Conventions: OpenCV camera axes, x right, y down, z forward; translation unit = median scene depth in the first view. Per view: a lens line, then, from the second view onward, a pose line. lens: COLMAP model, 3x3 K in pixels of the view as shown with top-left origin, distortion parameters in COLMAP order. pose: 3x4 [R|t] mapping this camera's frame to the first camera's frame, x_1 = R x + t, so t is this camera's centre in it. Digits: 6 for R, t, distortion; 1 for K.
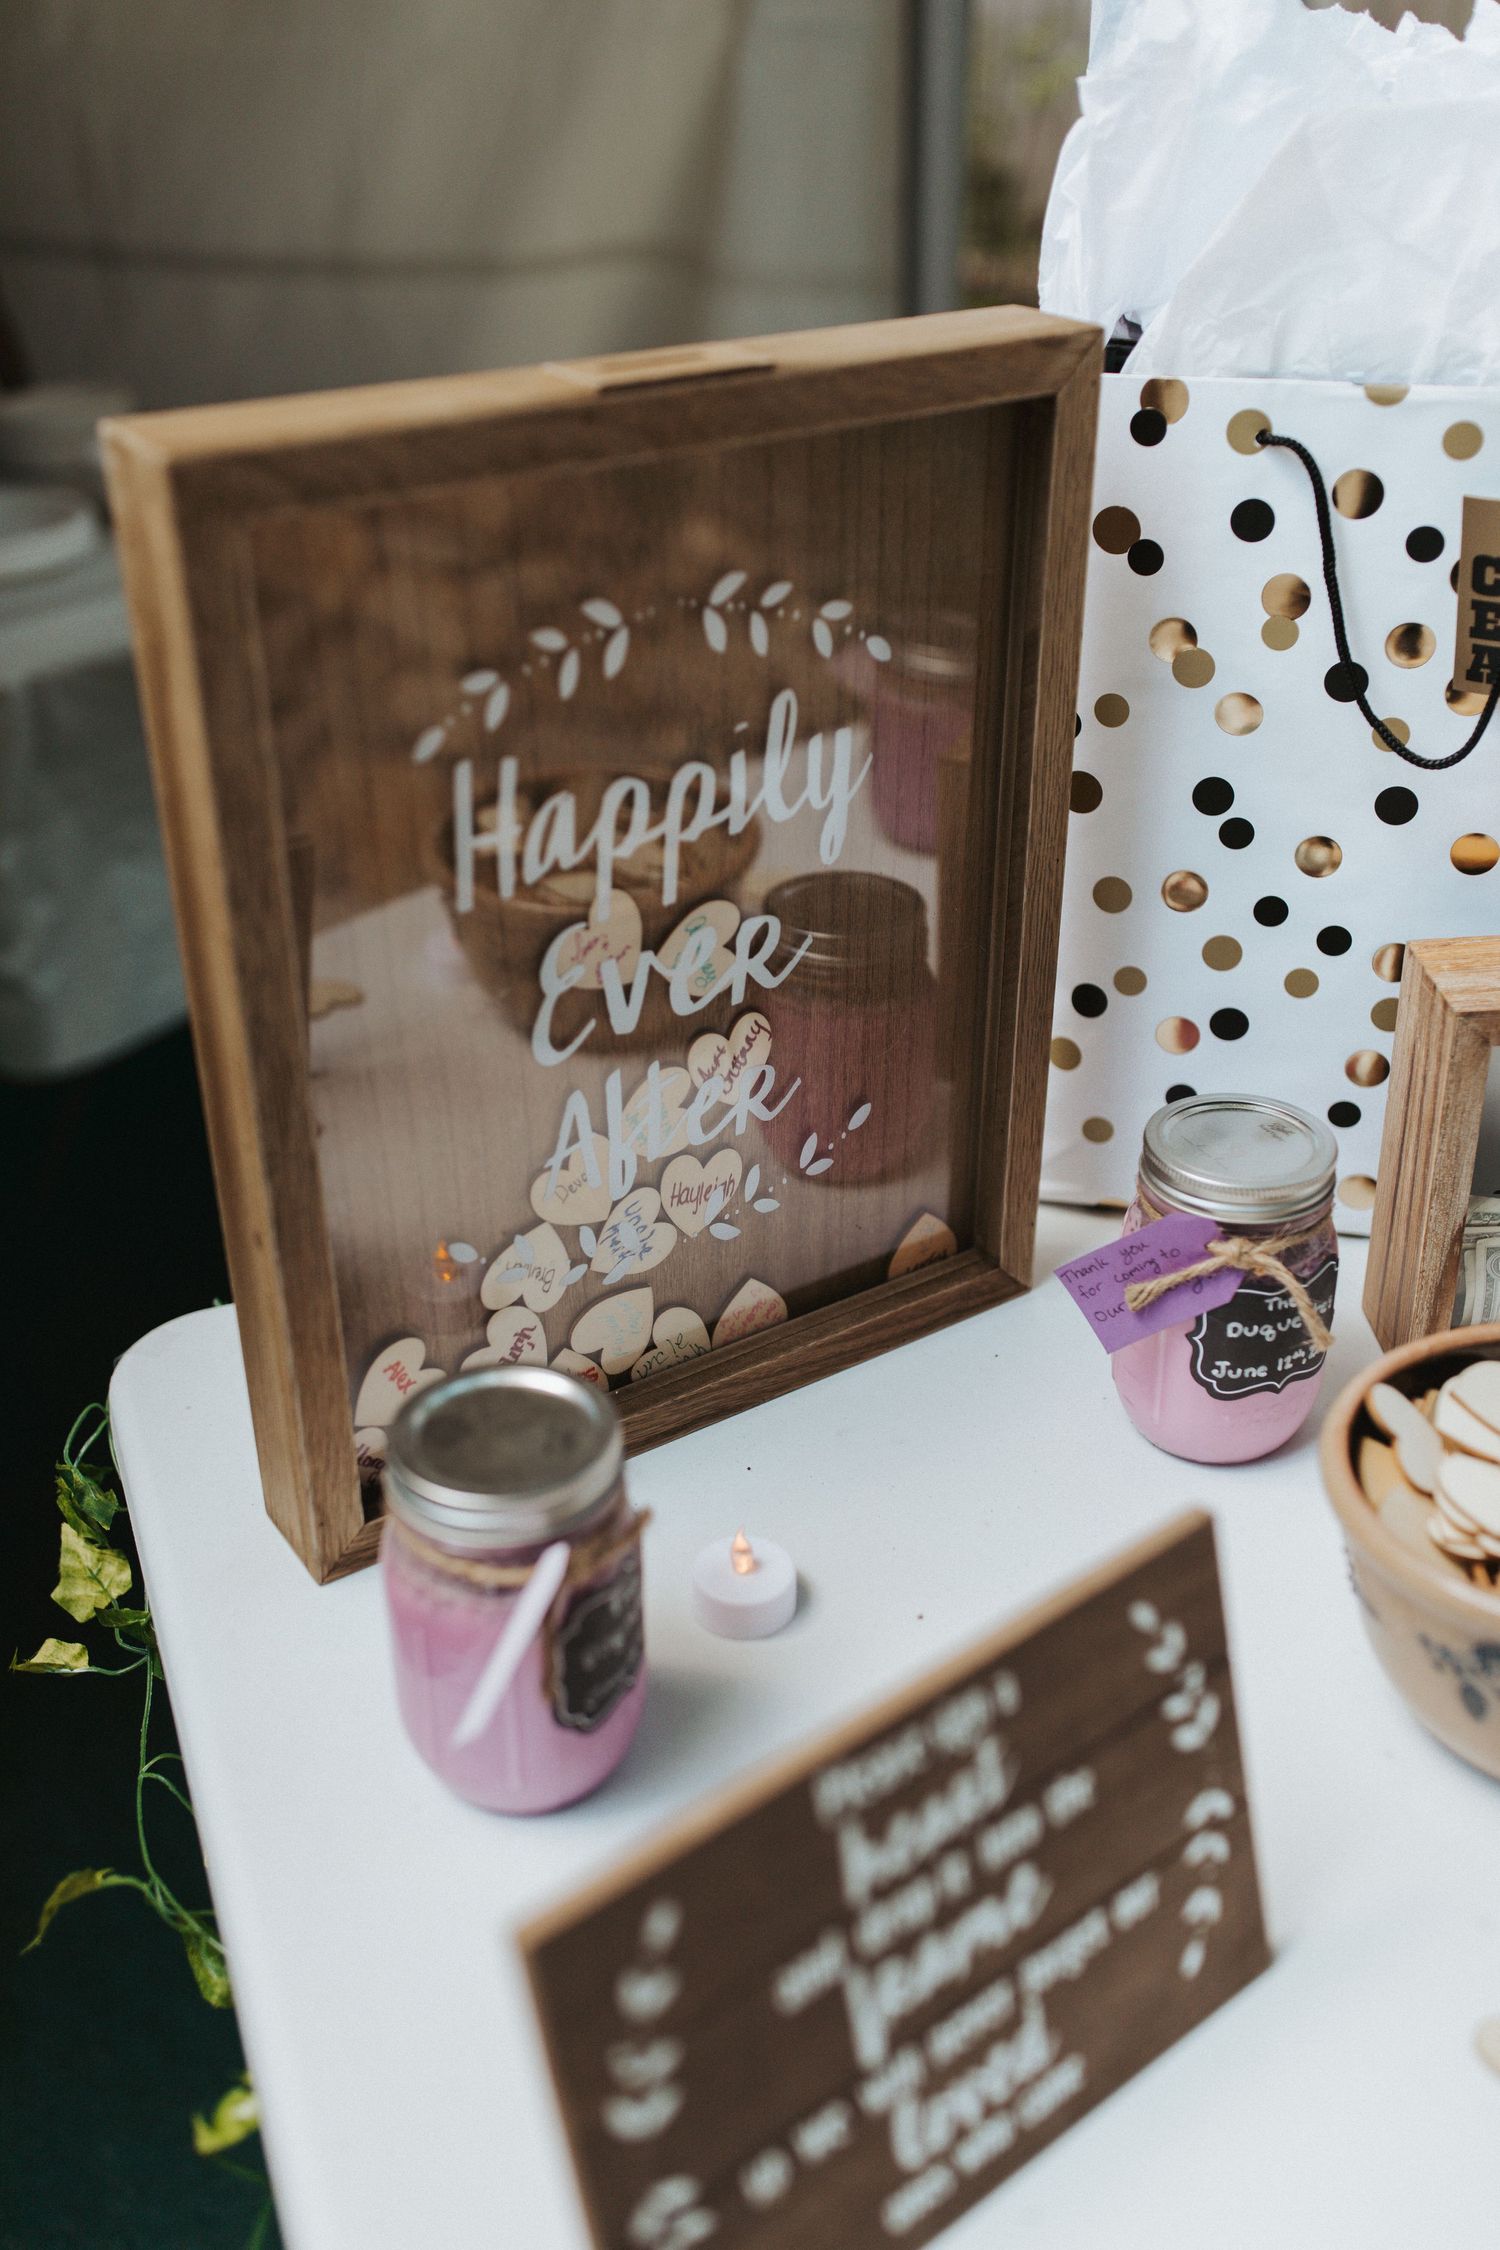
lens RADIAL K [[2172.4, 0, 750.0], [0, 2172.4, 1125.0], [0, 0, 1]] dist [0.012524, 0.003019]
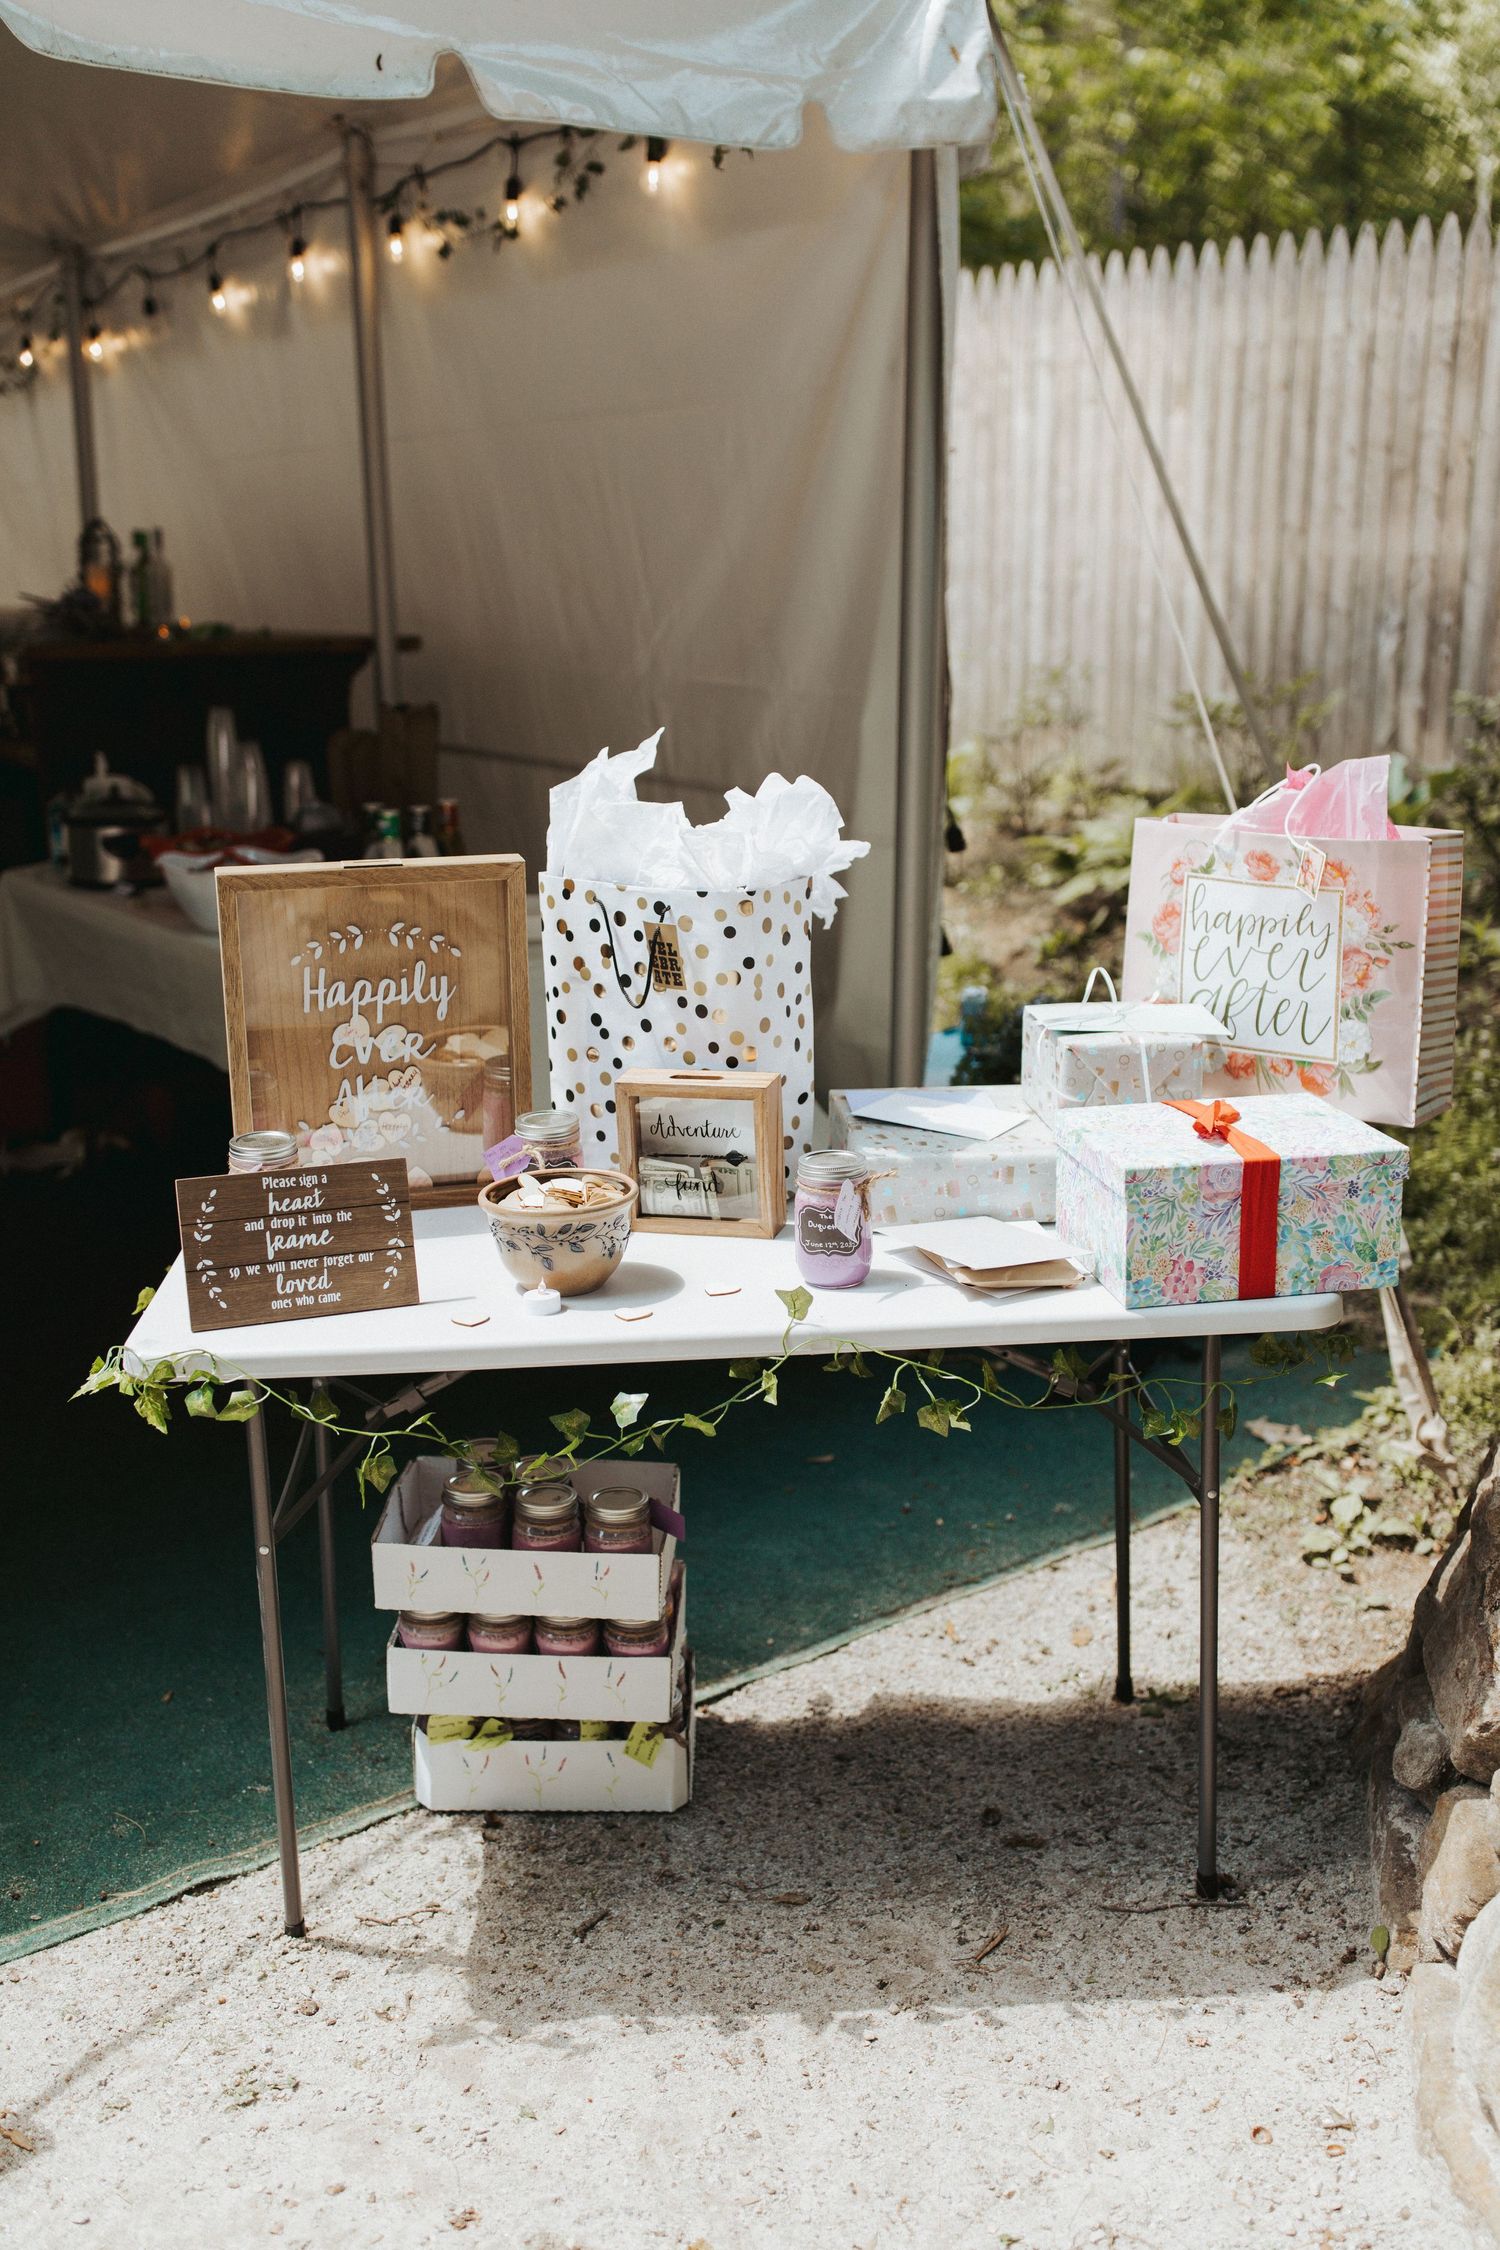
lens RADIAL K [[2172.4, 0, 750.0], [0, 2172.4, 1125.0], [0, 0, 1]] dist [0.012524, 0.003019]
pose [[0.948848, 0.093272, -0.301641, 1.600097], [-0.159955, 0.965698, -0.204551, 0.668172], [0.272215, 0.242337, 0.931221, -1.964644]]
